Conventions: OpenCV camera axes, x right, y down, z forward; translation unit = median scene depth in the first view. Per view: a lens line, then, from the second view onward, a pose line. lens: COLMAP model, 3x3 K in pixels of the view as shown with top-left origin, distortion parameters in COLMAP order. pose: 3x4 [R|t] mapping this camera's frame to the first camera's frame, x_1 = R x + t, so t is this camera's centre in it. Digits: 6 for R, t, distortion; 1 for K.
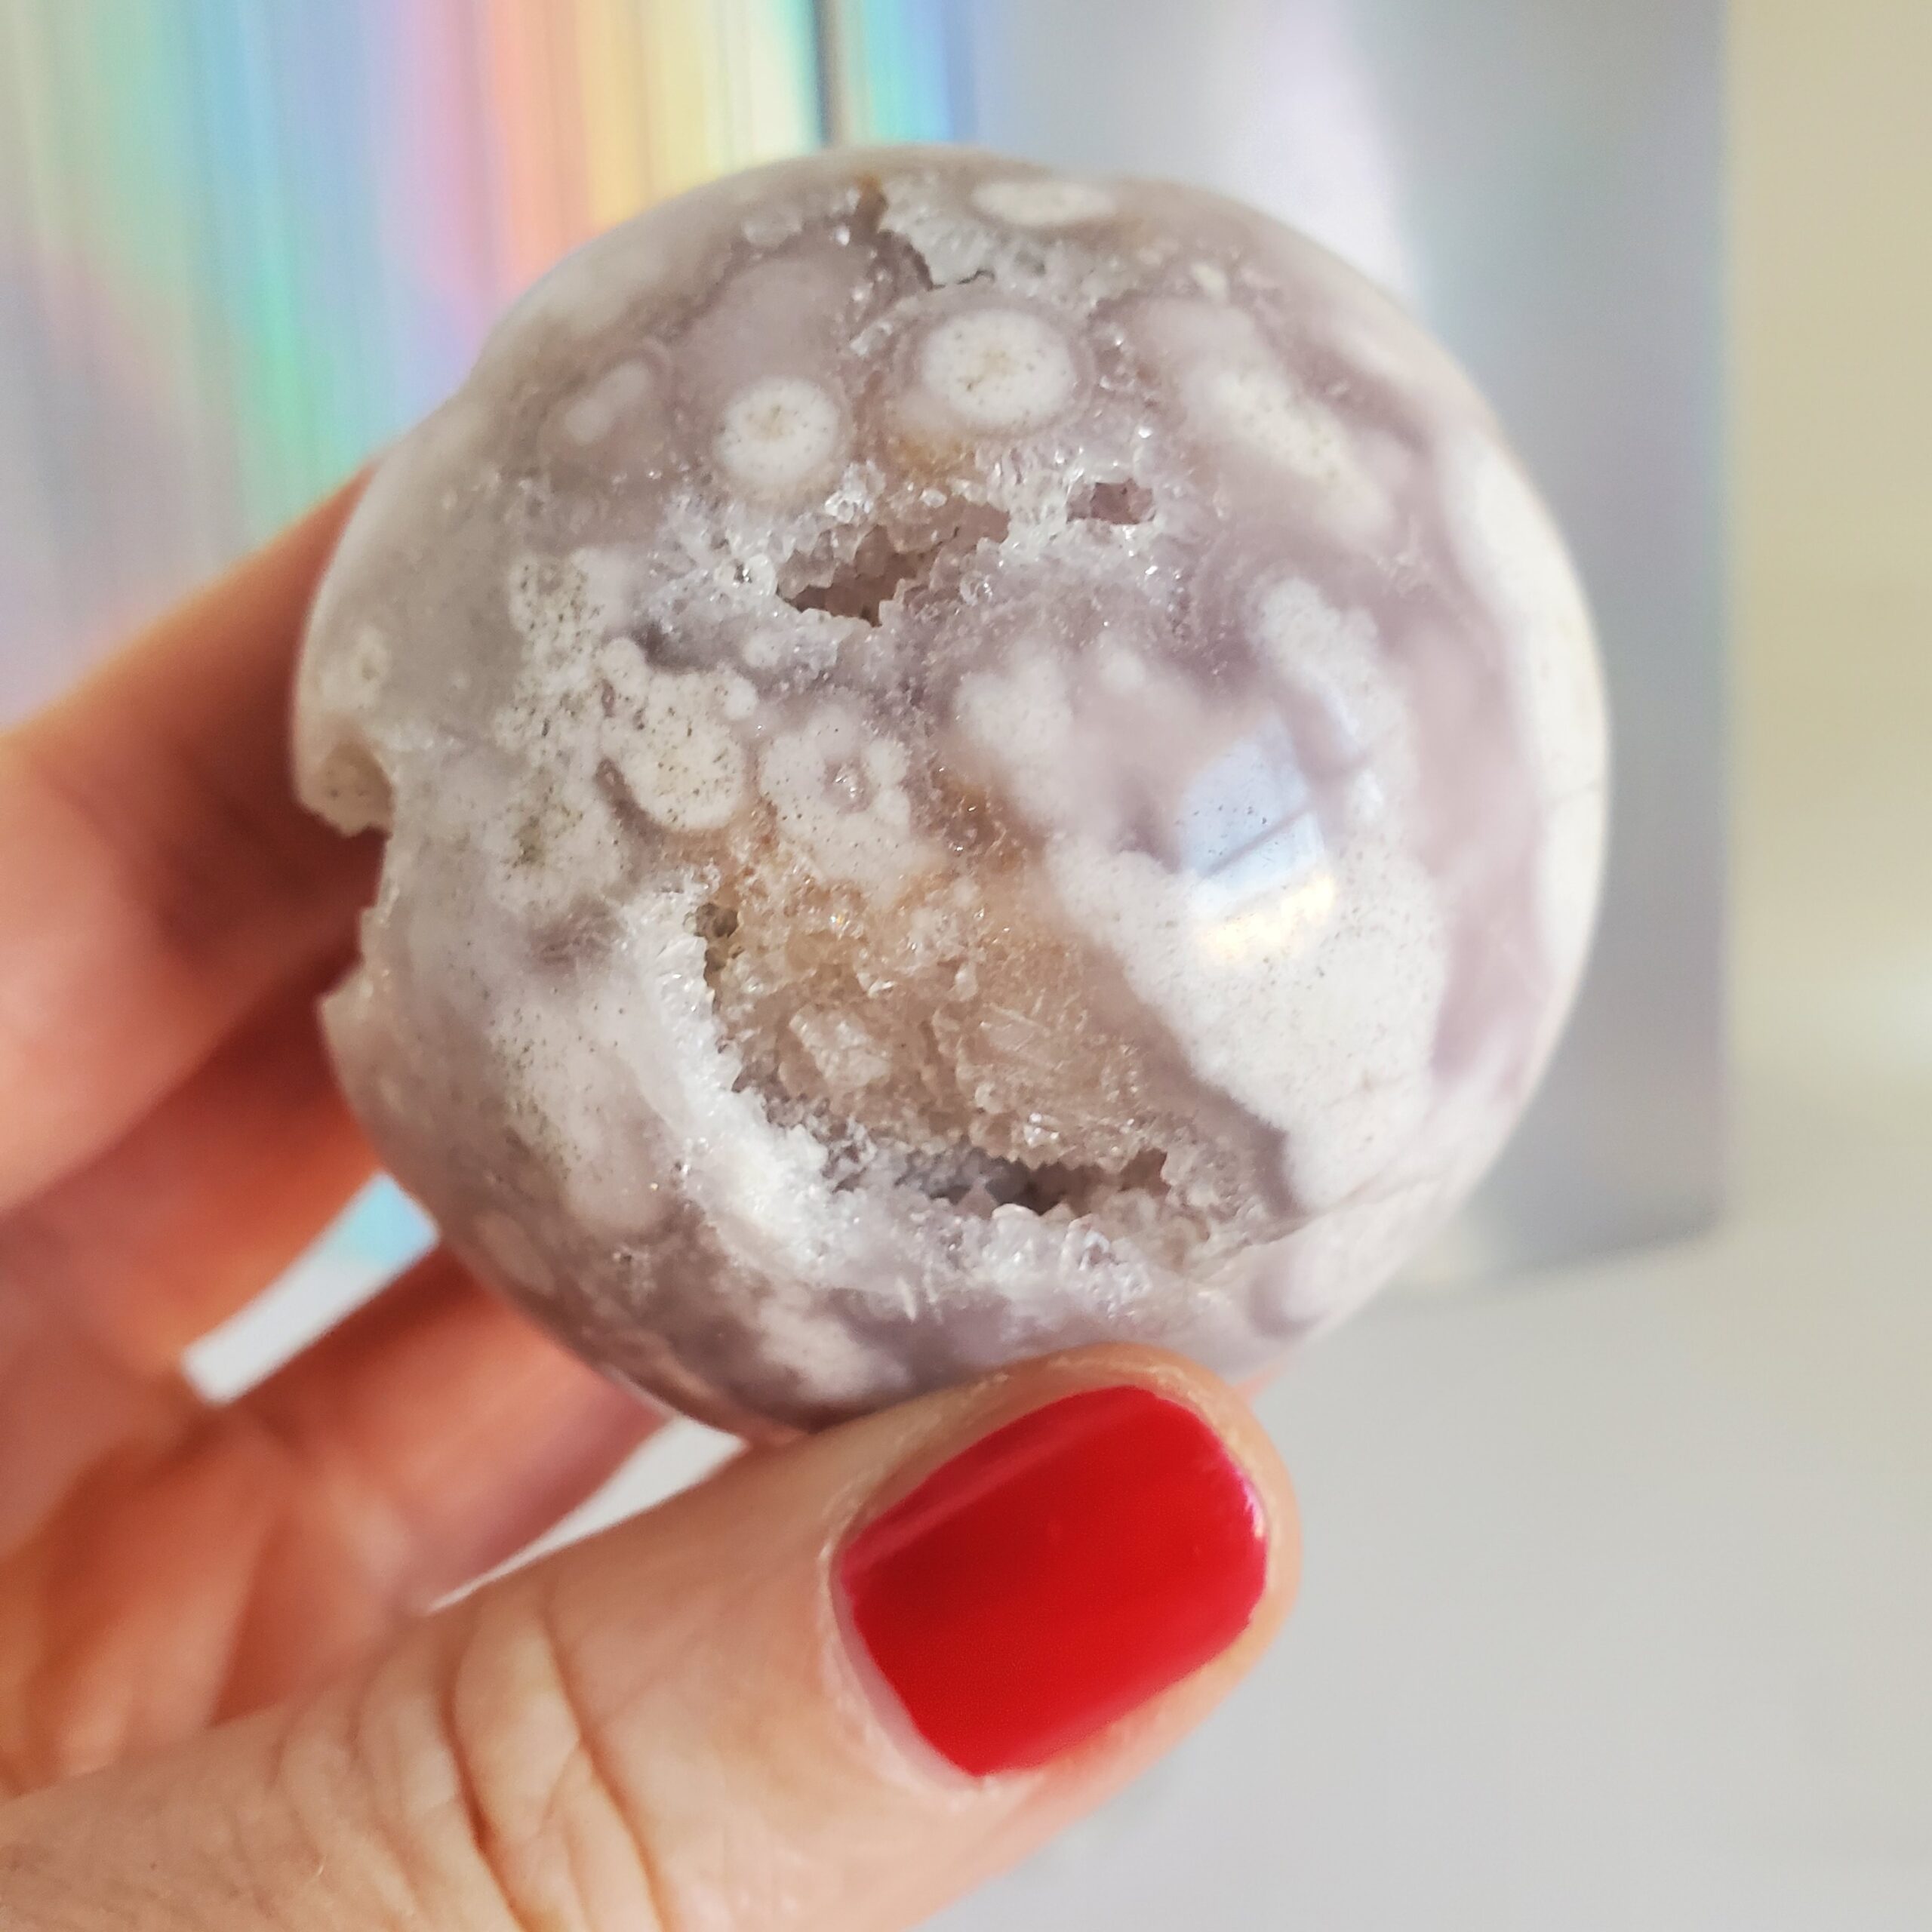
lens RADIAL K [[2060.2, 0, 966.0], [0, 2060.2, 966.0], [0, 0, 1]] dist [0.144713, -0.015294]
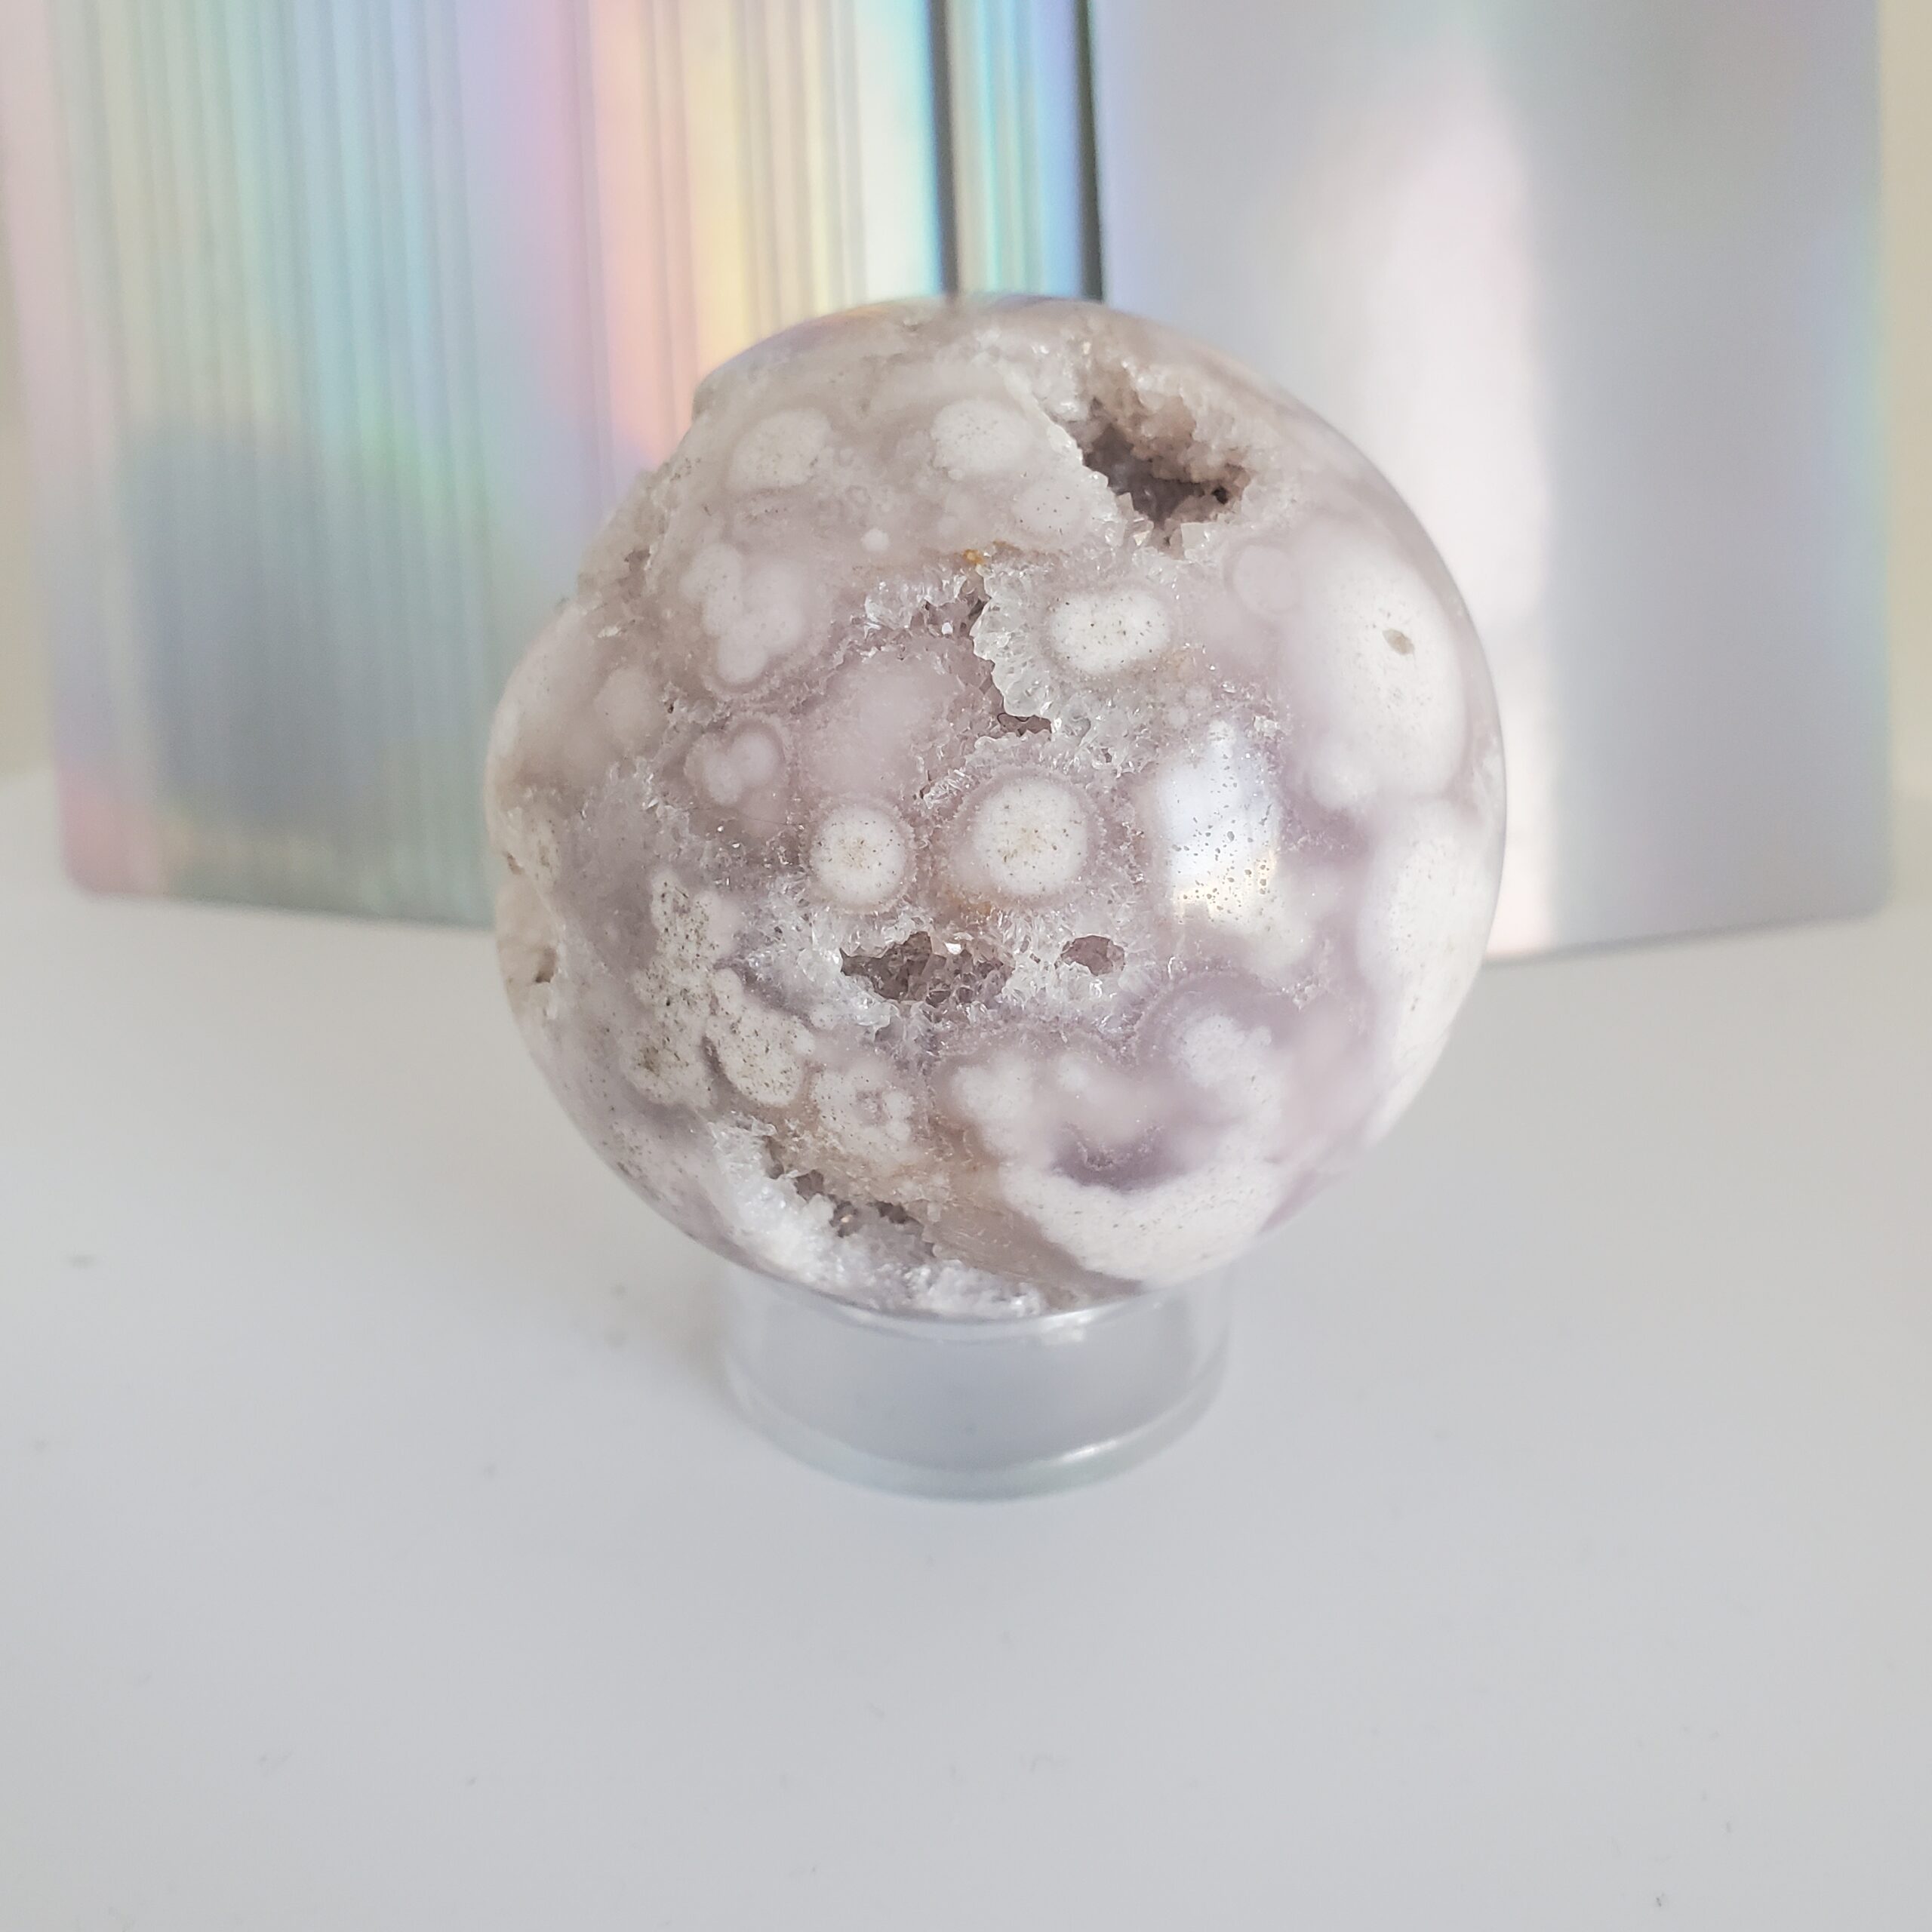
lens RADIAL K [[2060.2, 0, 966.0], [0, 2060.2, 966.0], [0, 0, 1]] dist [0.144713, -0.015294]
pose [[0.983063, 0.183141, 0.006811, -0.019496], [-0.160696, 0.843520, 0.512495, -0.895632], [0.088114, -0.504909, 0.858663, -0.169867]]
